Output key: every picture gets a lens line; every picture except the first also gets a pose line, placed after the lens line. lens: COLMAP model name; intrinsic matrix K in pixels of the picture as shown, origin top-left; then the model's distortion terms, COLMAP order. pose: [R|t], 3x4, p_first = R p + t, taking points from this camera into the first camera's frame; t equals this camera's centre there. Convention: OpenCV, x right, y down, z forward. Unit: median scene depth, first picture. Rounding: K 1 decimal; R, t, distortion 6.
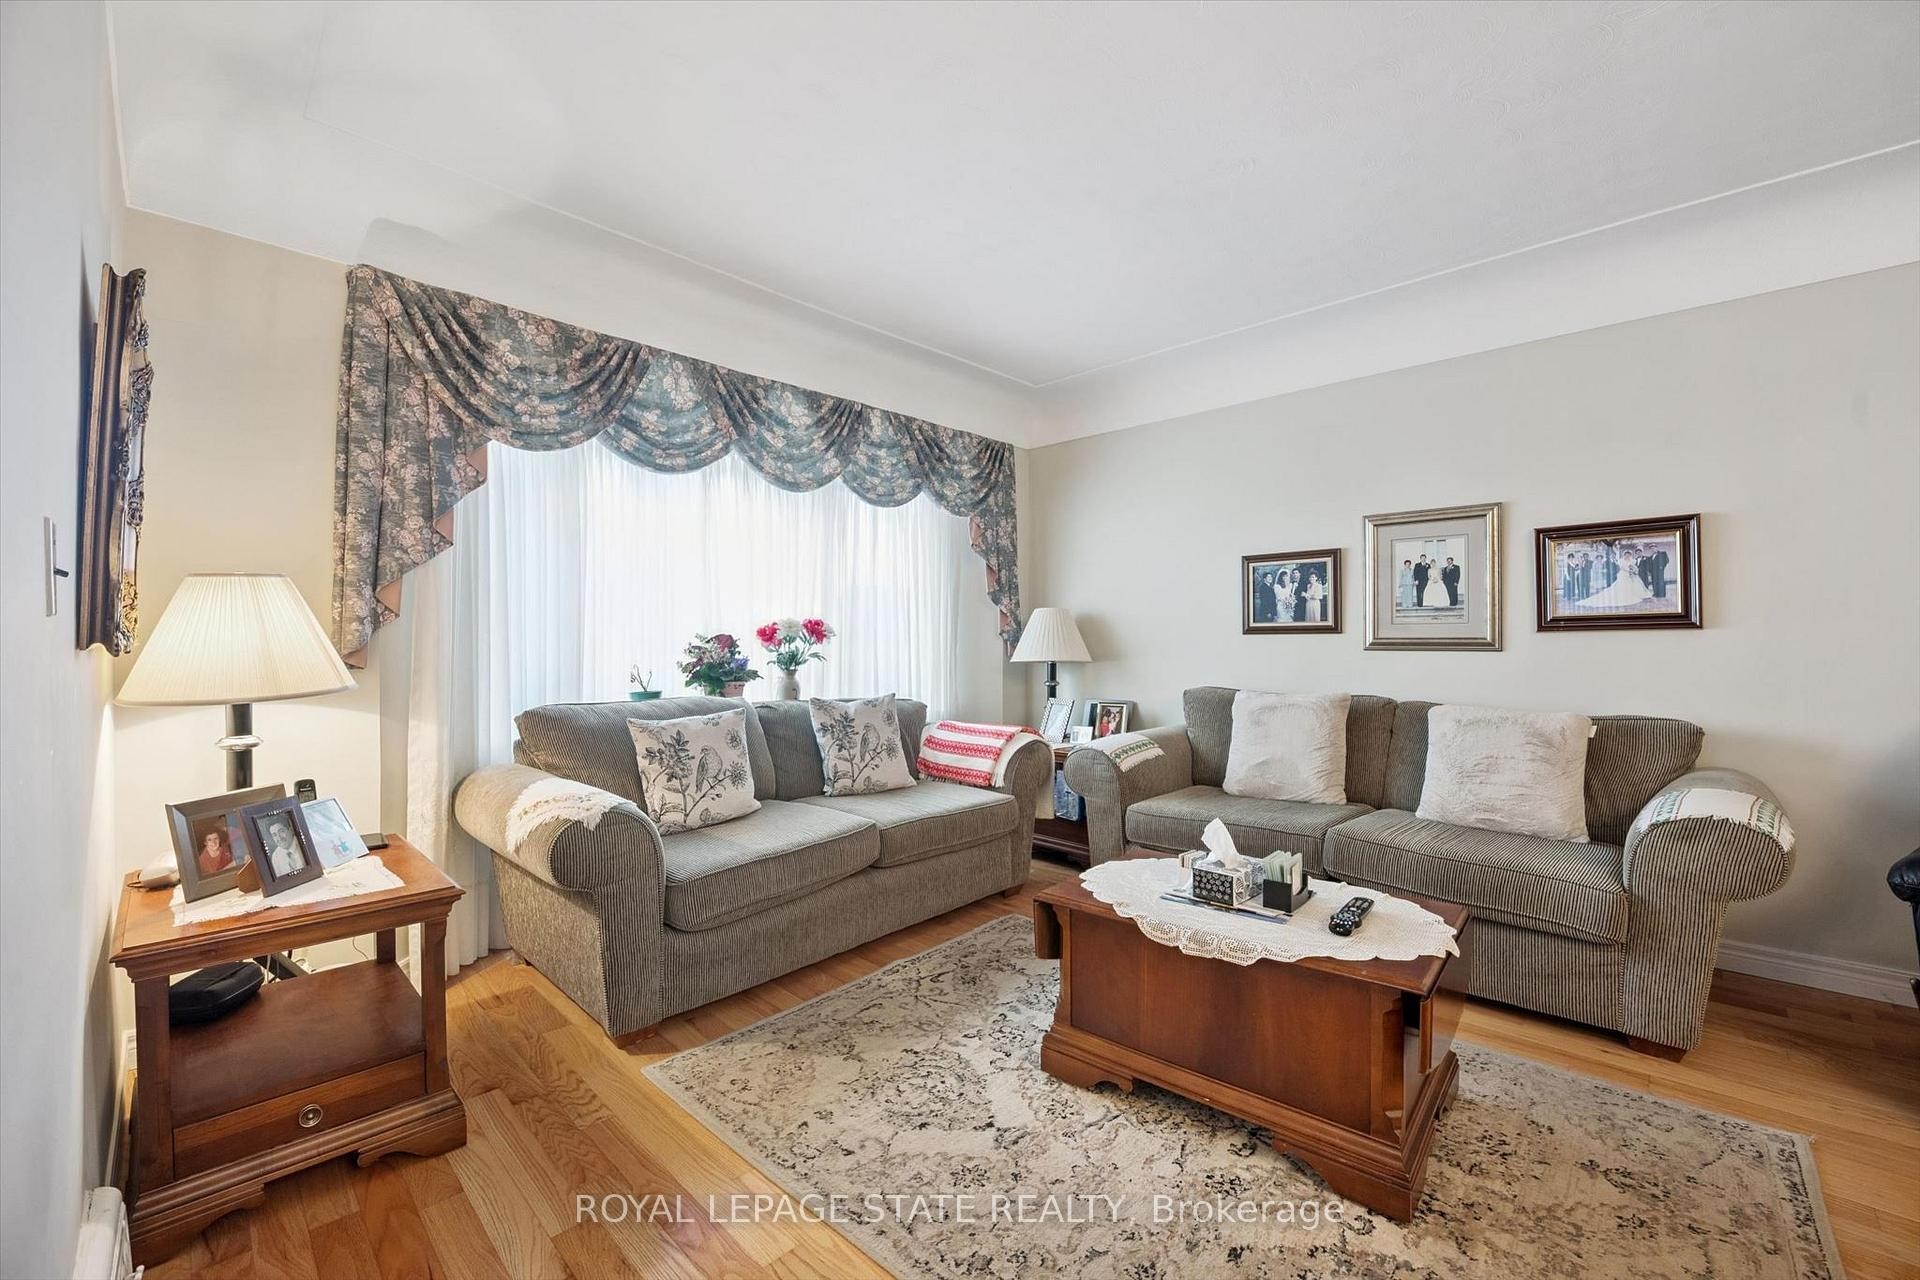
lens RADIAL K [[770.7, 0, 960.0], [0, 770.7, 640.0], [0, 0, 1]] dist [-0.020638, 0.000119]
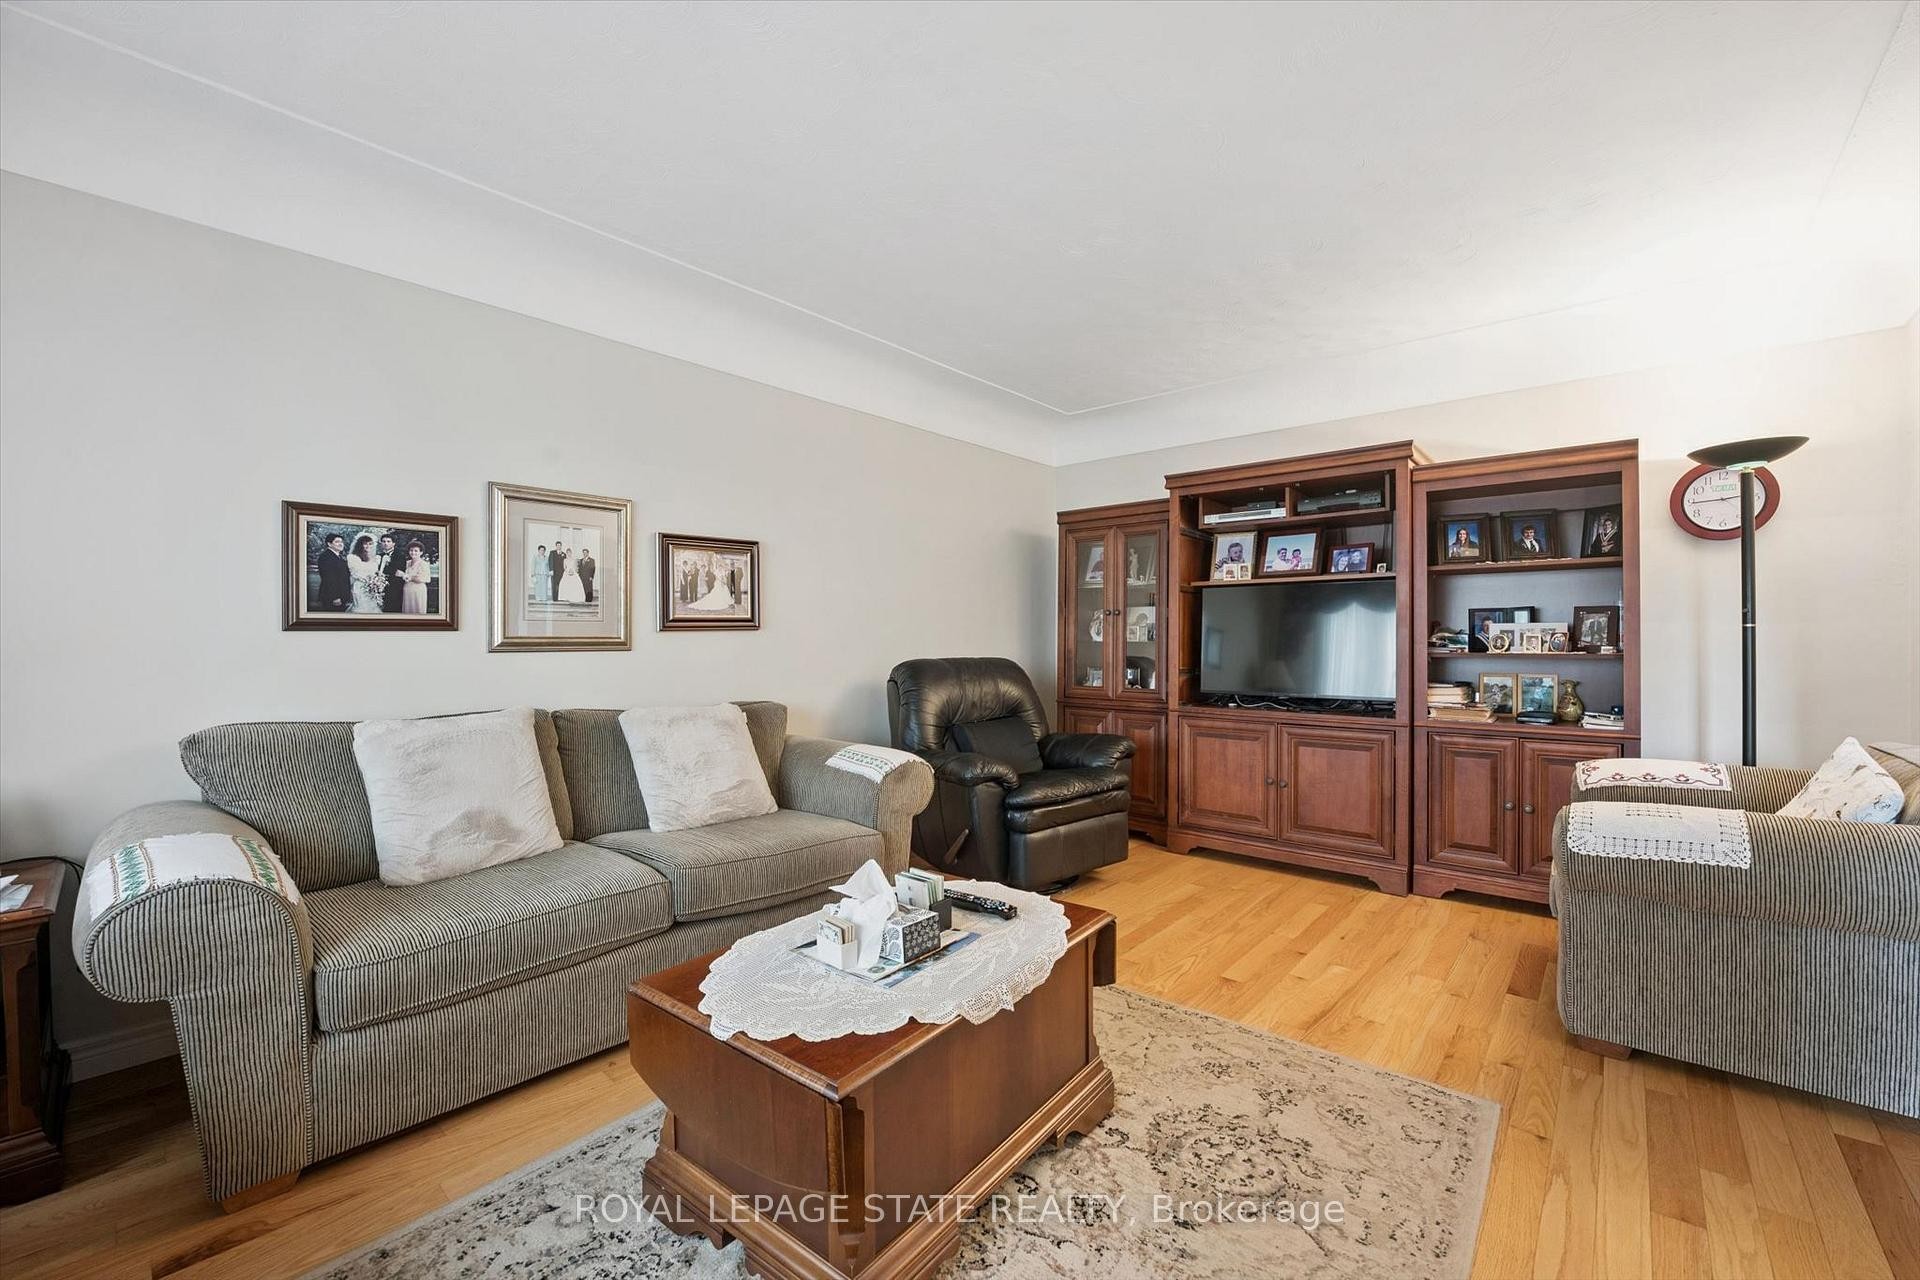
lens RADIAL K [[770.7, 0, 960.0], [0, 770.7, 640.0], [0, 0, 1]] dist [-0.020638, 0.000119]
pose [[-0.046634, -0.000675, 0.998912, -0.288957], [0.003743, 0.999993, 0.000850, 0.001519], [-0.998905, 0.003778, -0.046631, 0.584383]]
